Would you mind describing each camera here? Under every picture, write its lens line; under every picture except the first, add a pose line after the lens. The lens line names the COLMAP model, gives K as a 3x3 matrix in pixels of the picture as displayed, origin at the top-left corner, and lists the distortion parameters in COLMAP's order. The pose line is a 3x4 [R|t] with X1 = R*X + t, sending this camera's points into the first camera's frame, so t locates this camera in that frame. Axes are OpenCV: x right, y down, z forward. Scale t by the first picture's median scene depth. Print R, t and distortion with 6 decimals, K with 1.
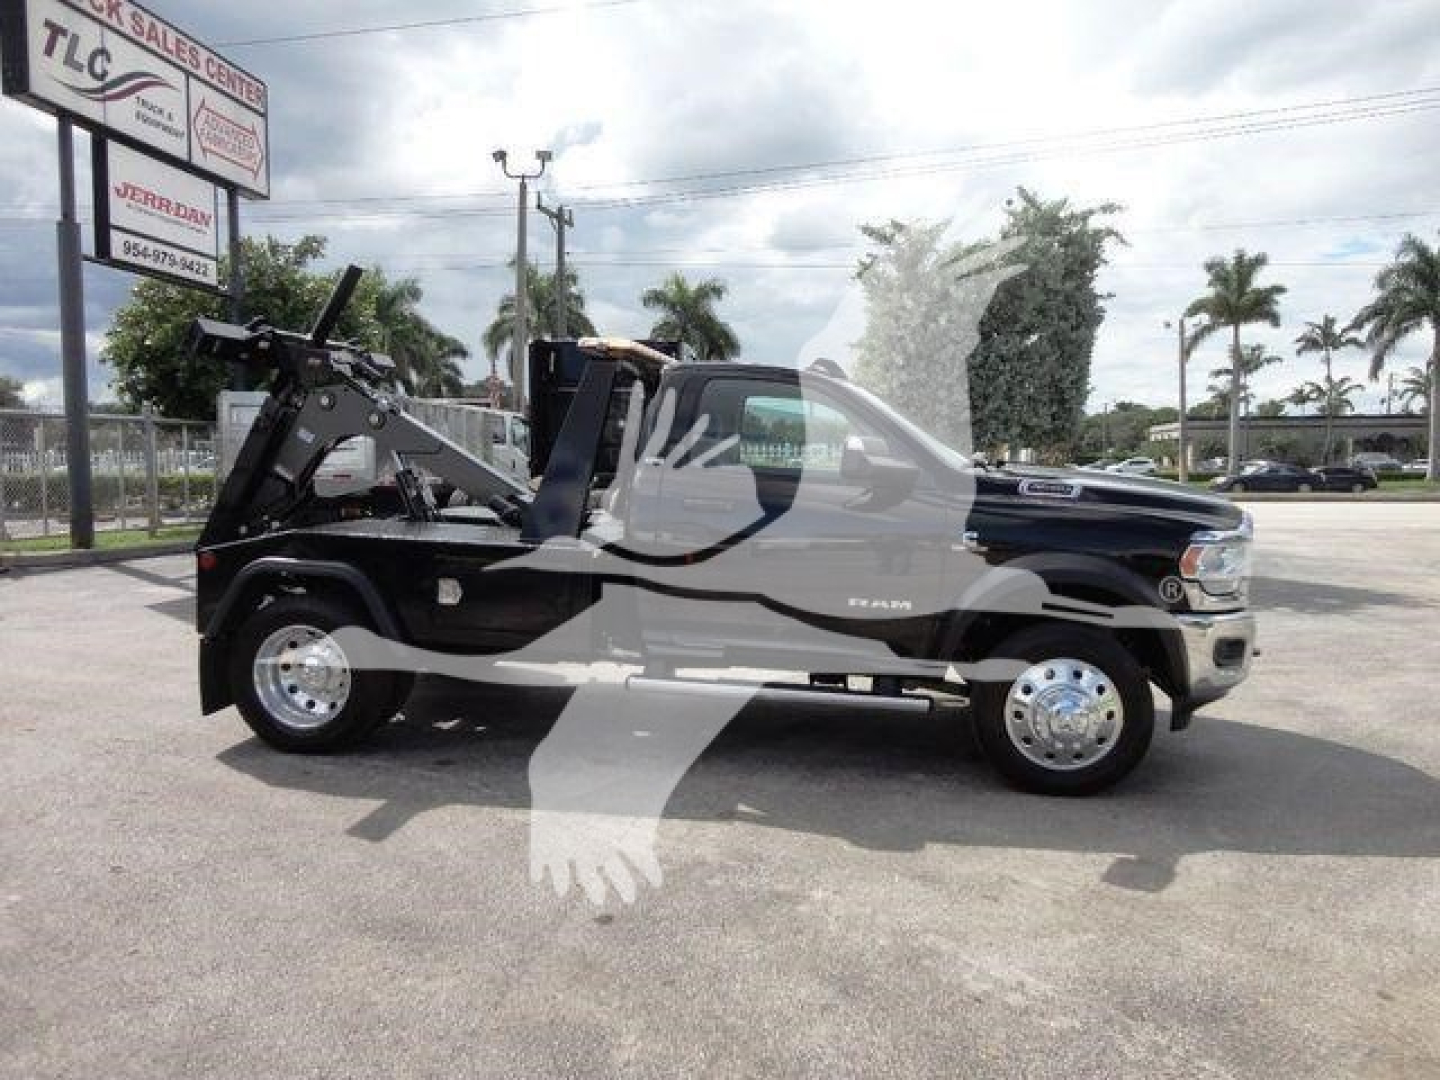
lens RADIAL K [[1032.9, 0, 729.4], [0, 1032.9, 529.9], [0, 0, 1]] dist [-0.006734, -0.003184]
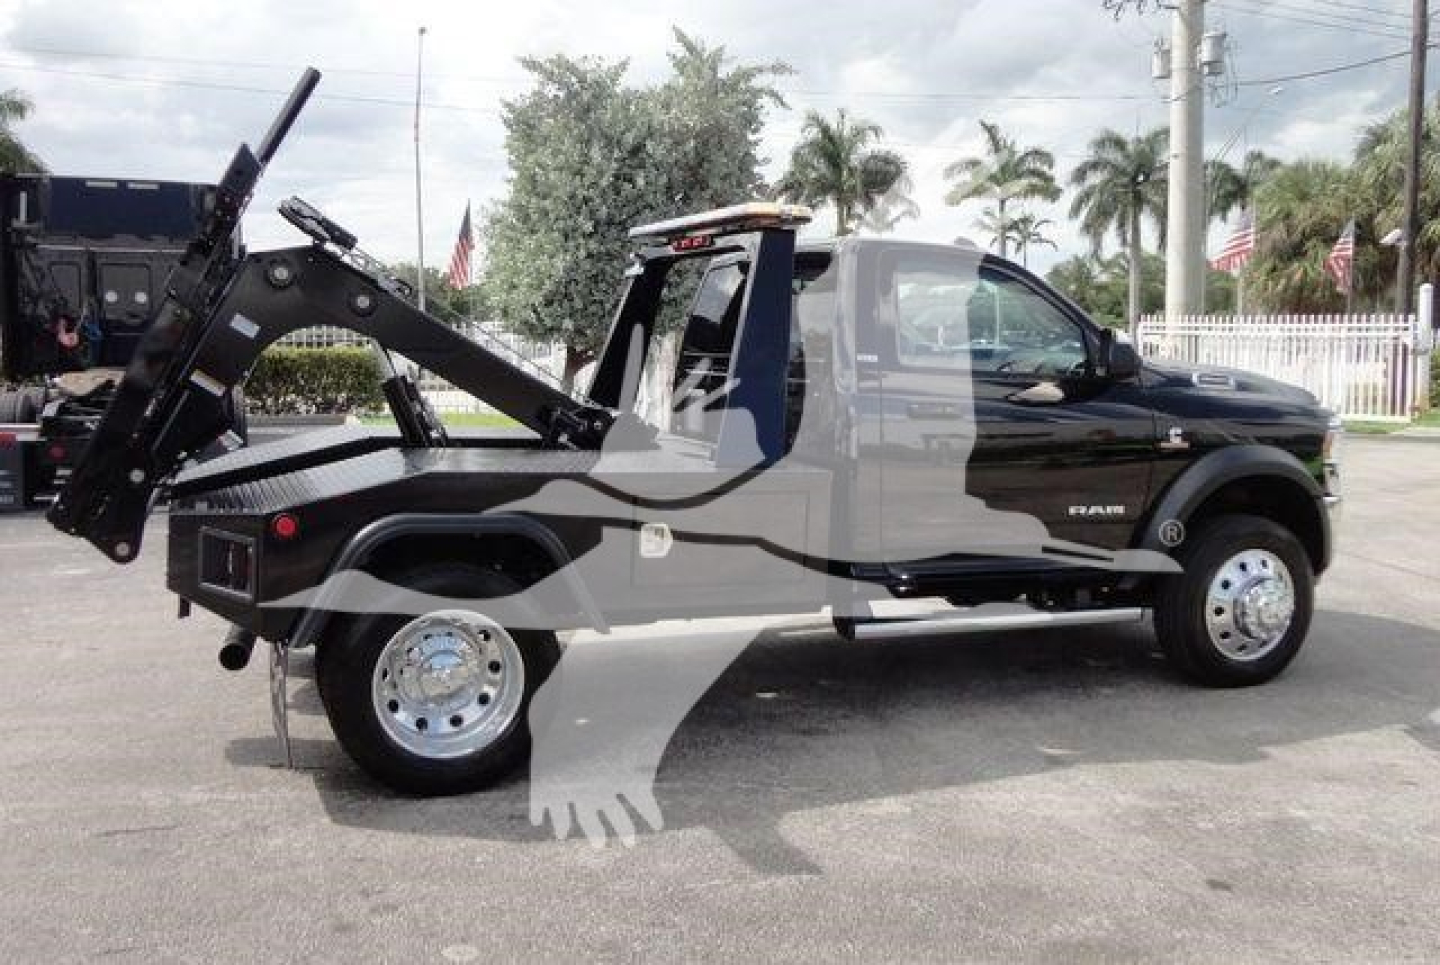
lens RADIAL K [[1240.3, 0, 725.5], [0, 1240.3, 454.8], [0, 0, 1]] dist [-0.009727, 0.001620]
pose [[0.858041, -0.053318, 0.510807, -0.242897], [0.040585, 0.998525, 0.036052, -0.010710], [-0.511976, -0.010203, 0.858939, 0.075797]]
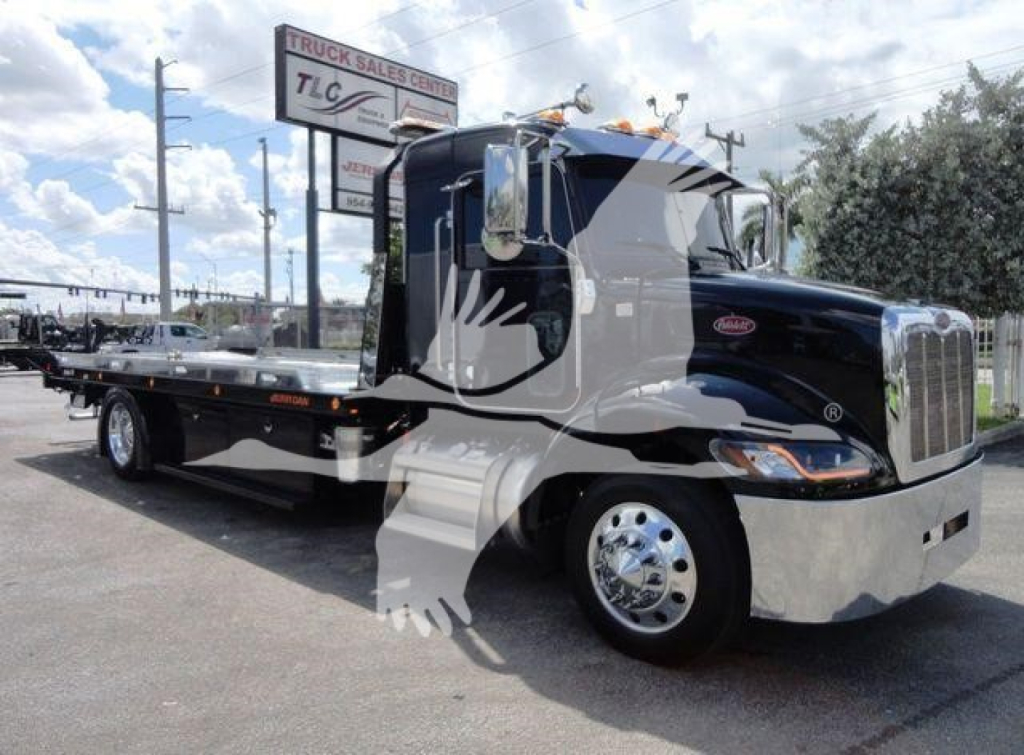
lens RADIAL K [[810.1, 0, 512.0], [0, 810.1, 377.5], [0, 0, 1]] dist [-0.014915, -0.004490]
pose [[0.846221, 0.027471, -0.532124, 0.335918], [-0.034560, 0.999397, -0.003366, -0.001811], [0.531710, 0.021238, 0.846660, 0.067394]]
